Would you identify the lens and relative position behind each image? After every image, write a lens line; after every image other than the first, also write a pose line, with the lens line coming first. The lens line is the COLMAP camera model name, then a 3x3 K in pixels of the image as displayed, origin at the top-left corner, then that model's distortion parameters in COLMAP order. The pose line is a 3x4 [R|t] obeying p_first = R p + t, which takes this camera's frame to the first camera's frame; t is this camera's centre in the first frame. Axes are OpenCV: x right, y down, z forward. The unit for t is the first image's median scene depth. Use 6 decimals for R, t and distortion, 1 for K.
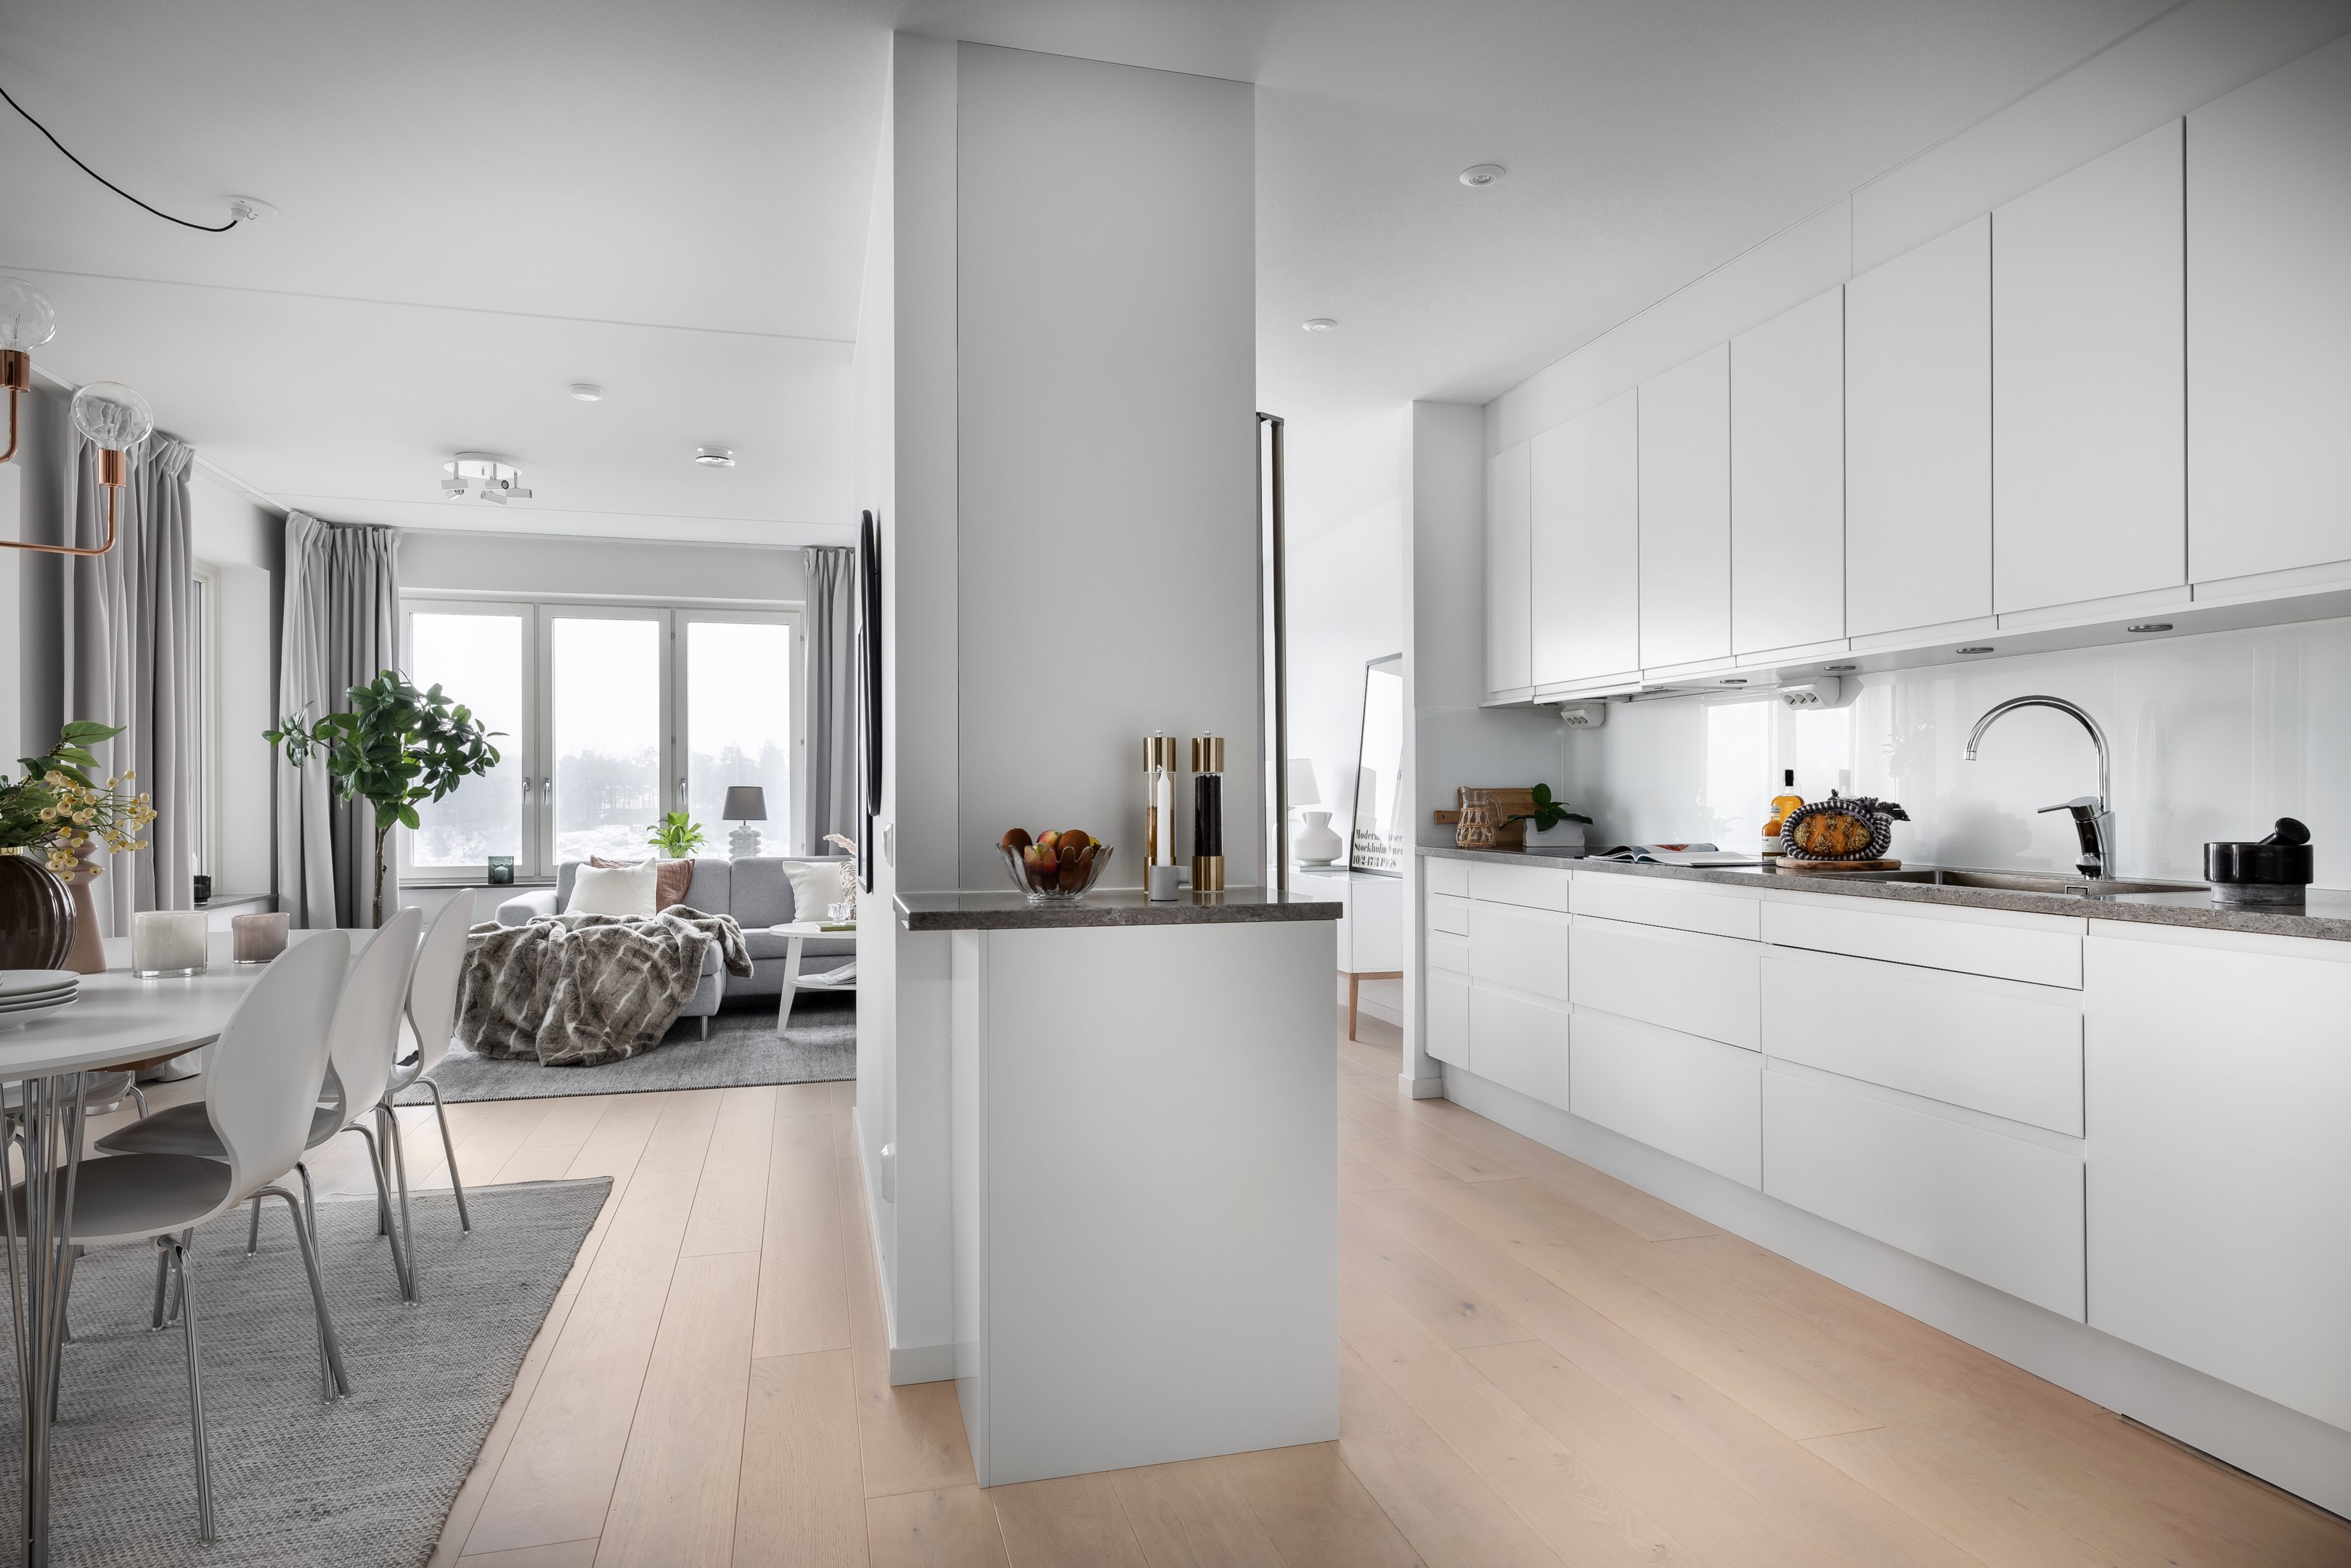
lens RADIAL K [[1341.3, 0, 1175.4], [0, 1341.3, 801.2], [0, 0, 1]] dist [0.002985, -0.000393]
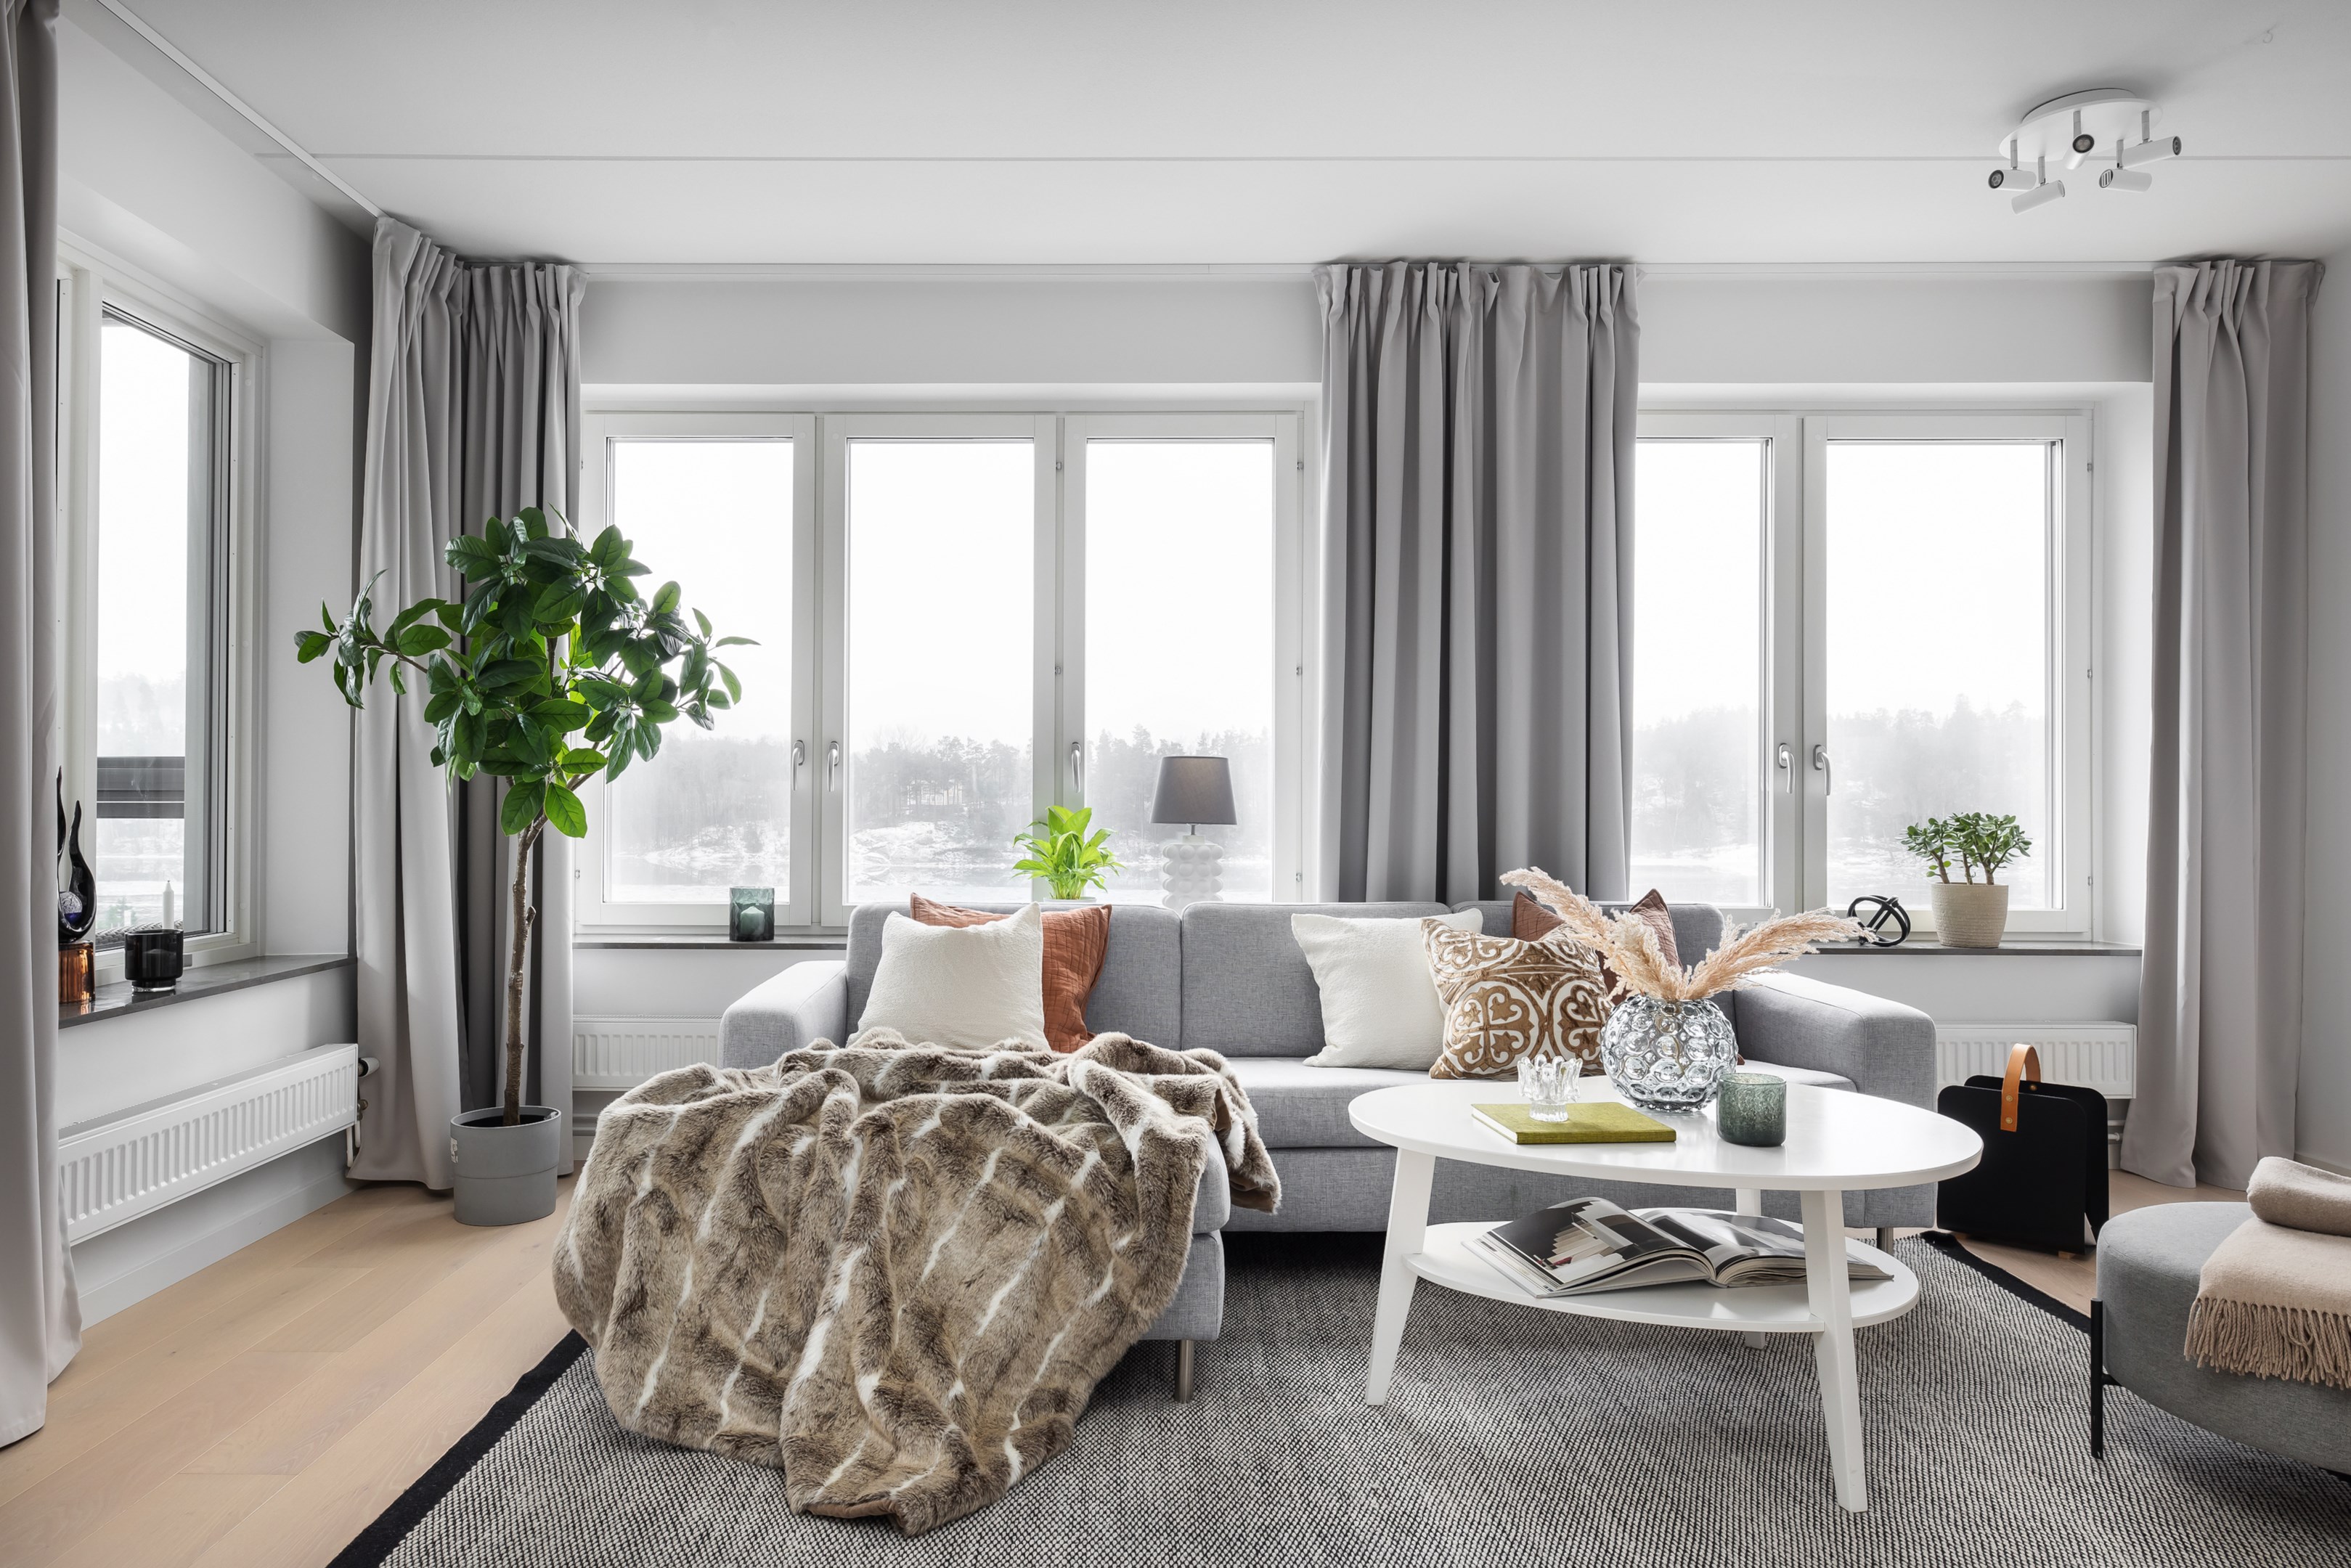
lens RADIAL K [[1506.9, 0, 1097.7], [0, 1506.9, 785.5], [0, 0, 1]] dist [-0.003776, 0.000988]
pose [[0.961588, 0.005213, -0.274449, -0.263066], [-0.007953, 0.999929, -0.008872, 0.006191], [0.274383, 0.010714, 0.961561, 0.586880]]
